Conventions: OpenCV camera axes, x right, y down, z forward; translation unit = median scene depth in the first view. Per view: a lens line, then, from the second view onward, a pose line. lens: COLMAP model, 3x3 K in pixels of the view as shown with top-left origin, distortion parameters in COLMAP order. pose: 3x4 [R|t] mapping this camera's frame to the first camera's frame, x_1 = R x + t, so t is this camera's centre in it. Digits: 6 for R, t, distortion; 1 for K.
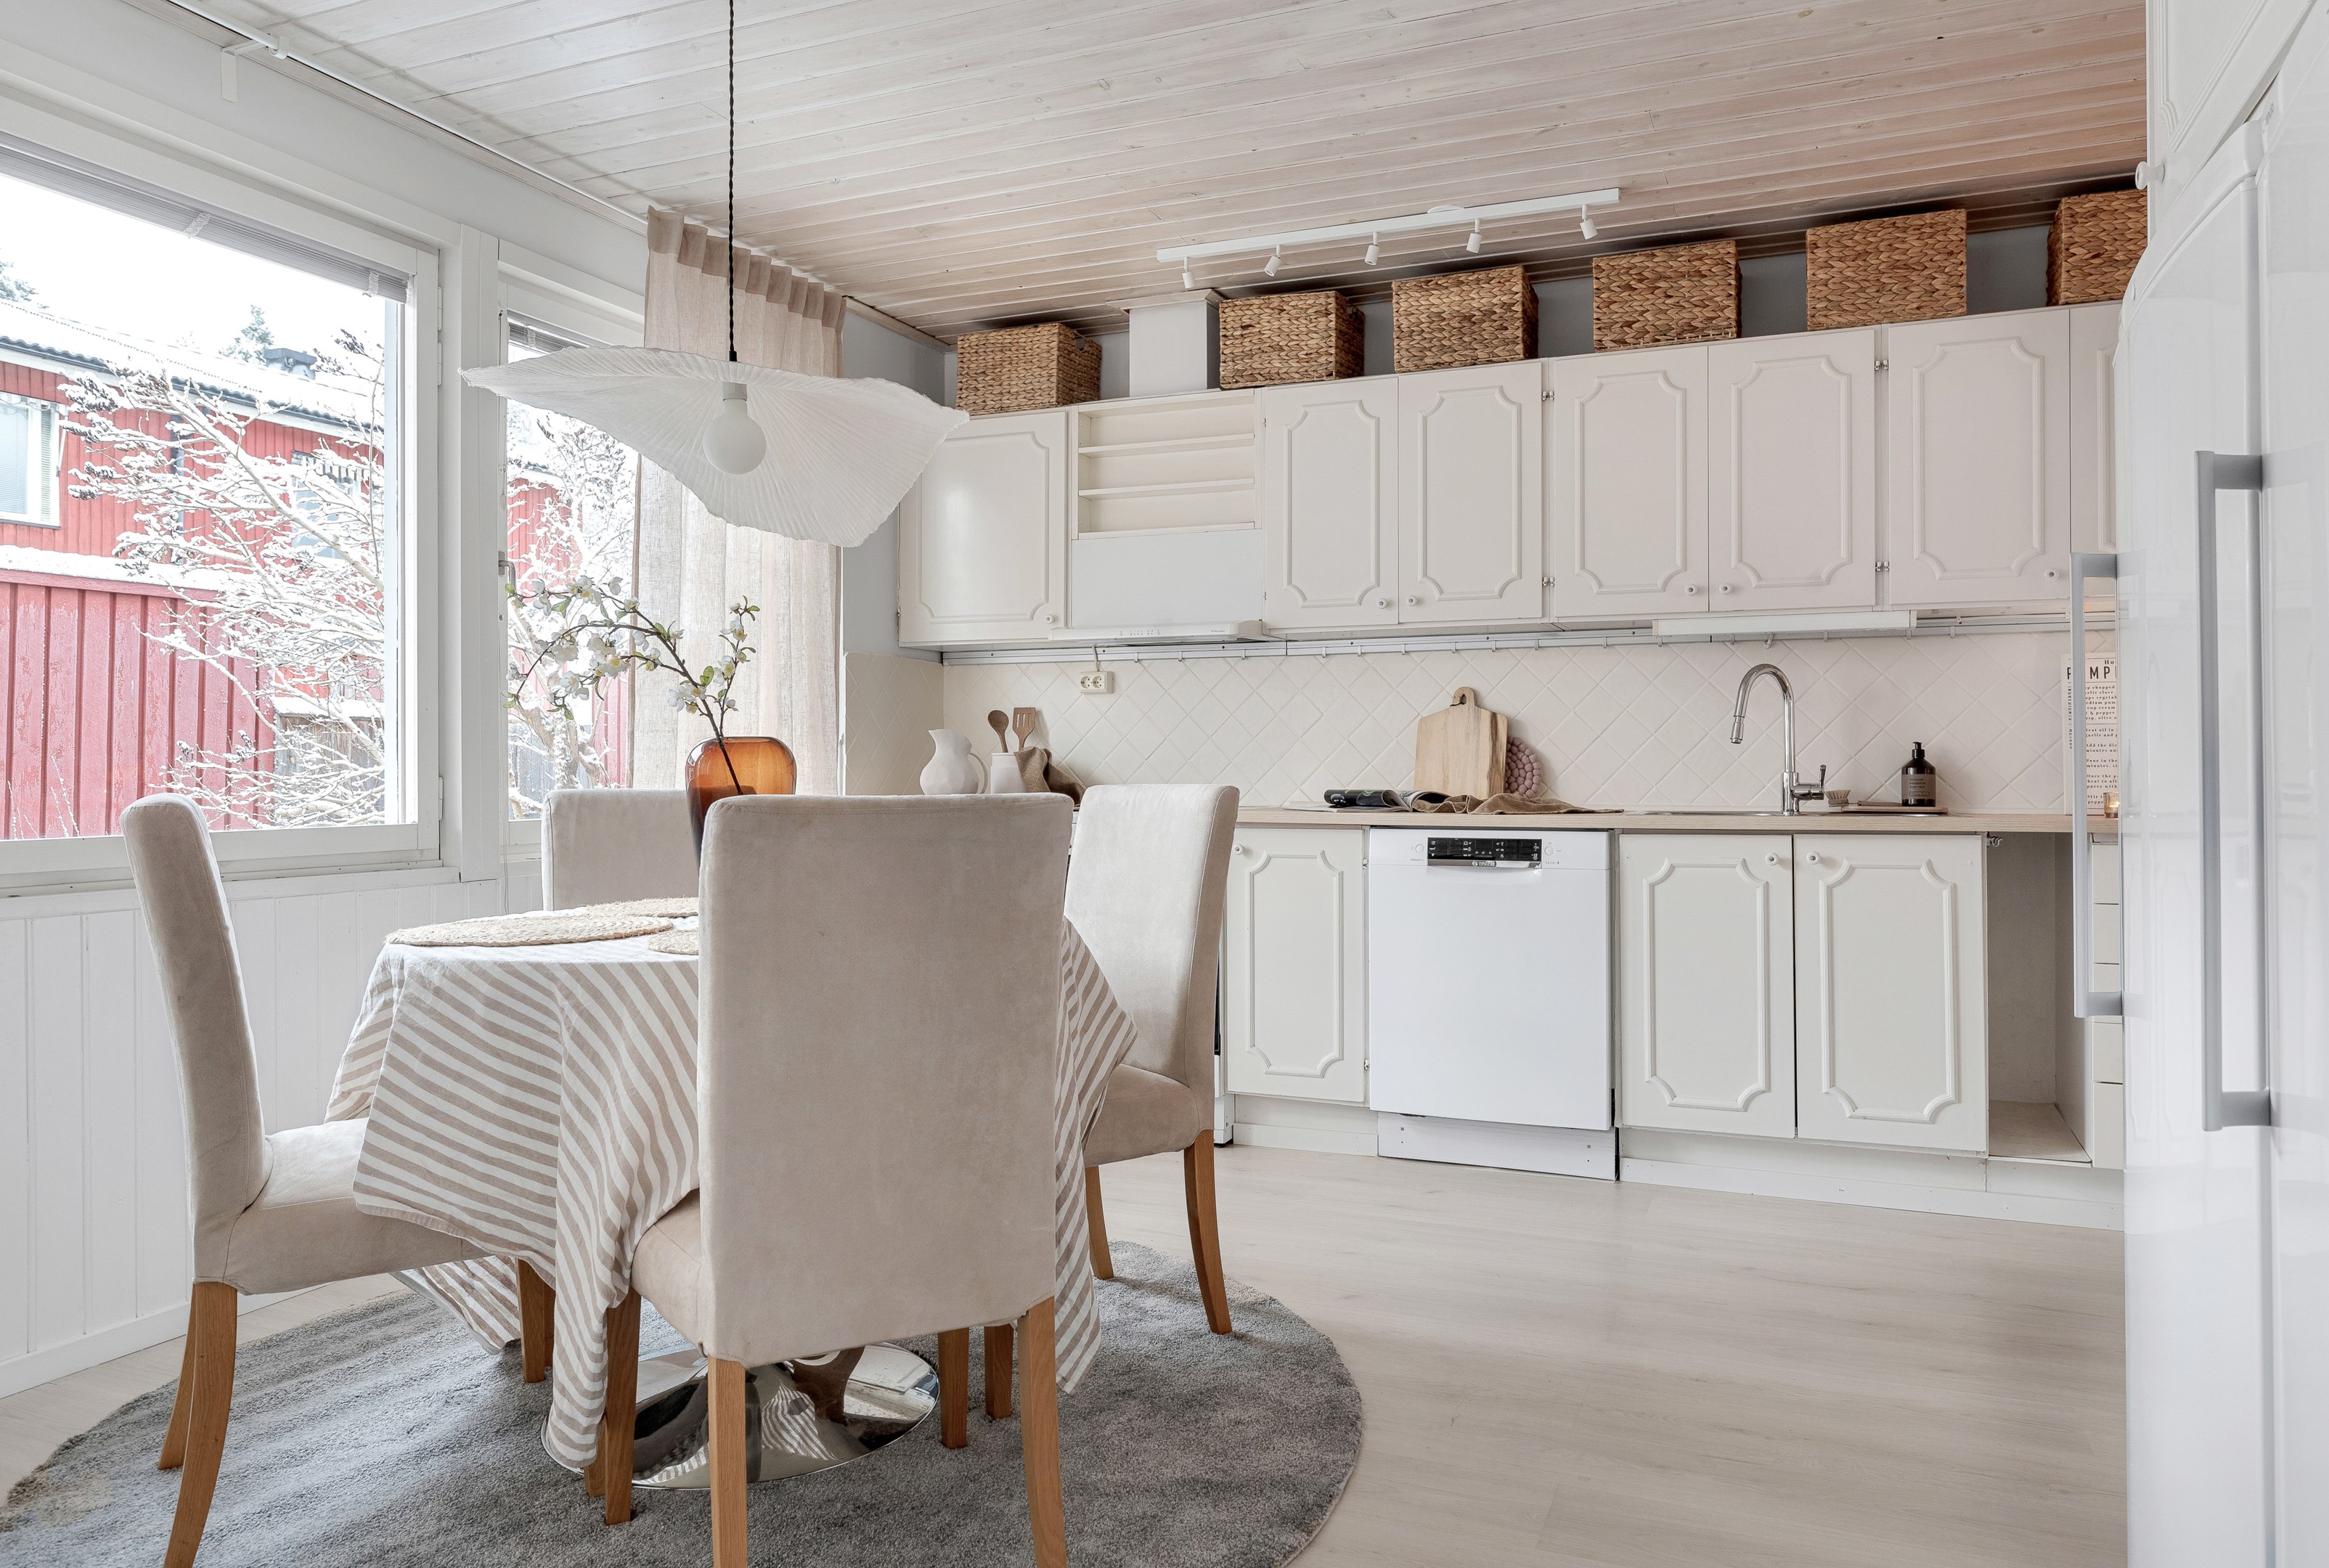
lens RADIAL K [[1534.1, 0, 1174.5], [0, 1534.1, 763.9], [0, 0, 1]] dist [0.000119, 0.000523]
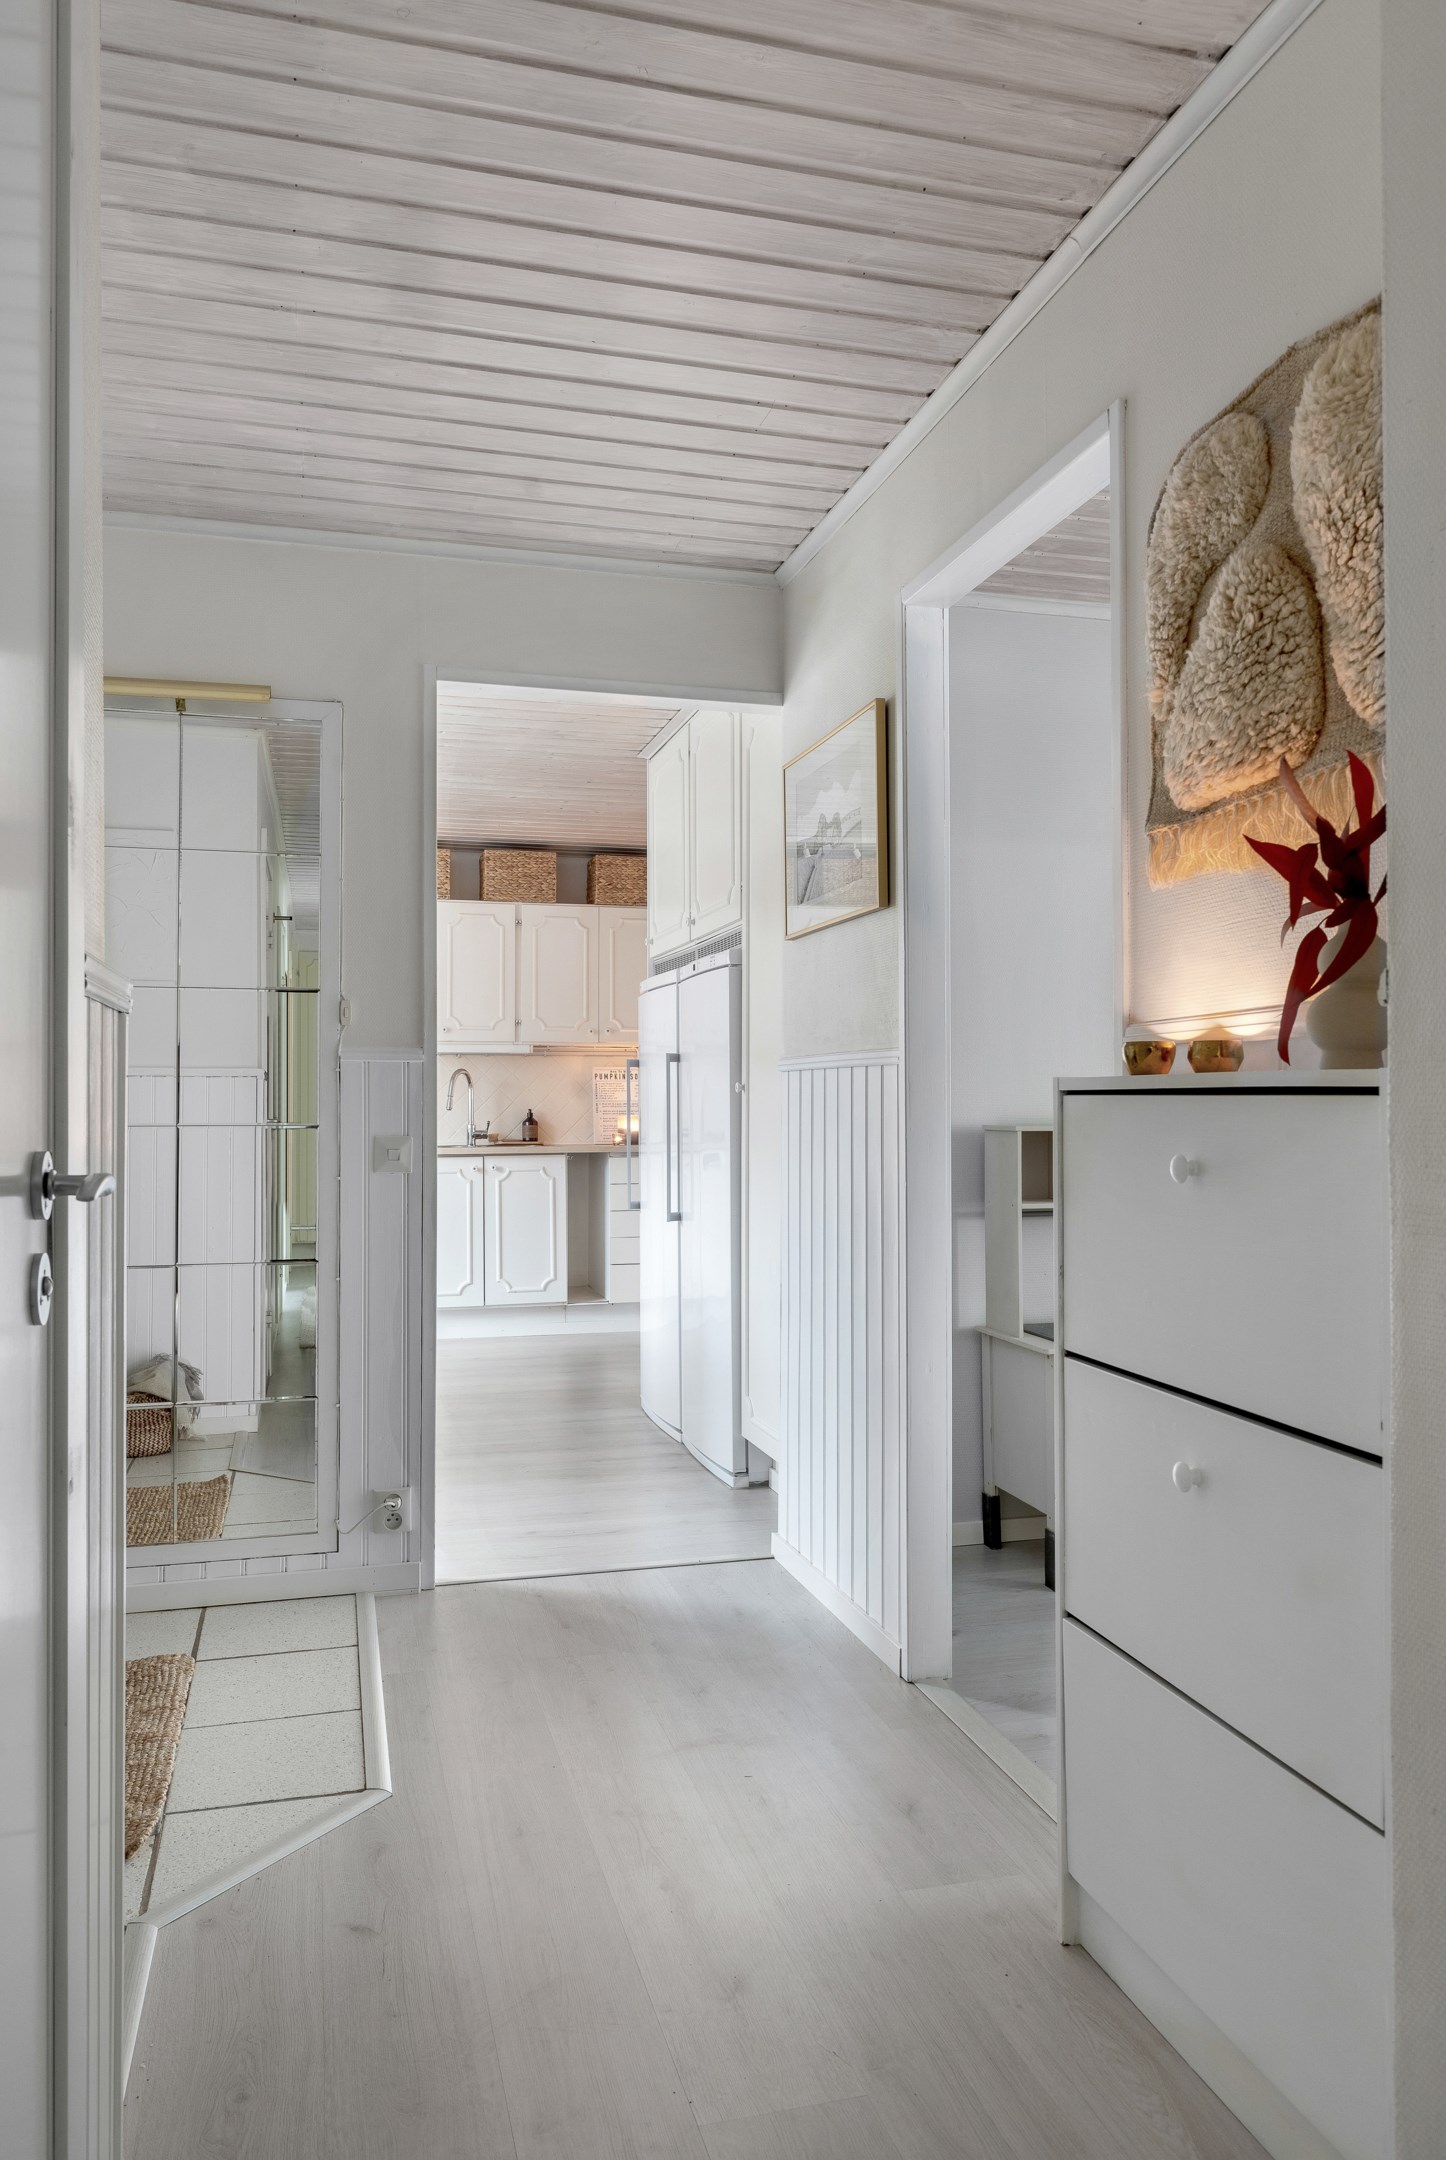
lens RADIAL K [[1470.4, 0, 721.8], [0, 1470.4, 1079.4], [0, 0, 1]] dist [-0.000756, -0.000013]
pose [[0.790587, 0.012791, 0.612216, -0.510634], [-0.002599, 0.999843, -0.017533, -0.020854], [-0.612344, 0.012270, 0.790496, -0.691138]]
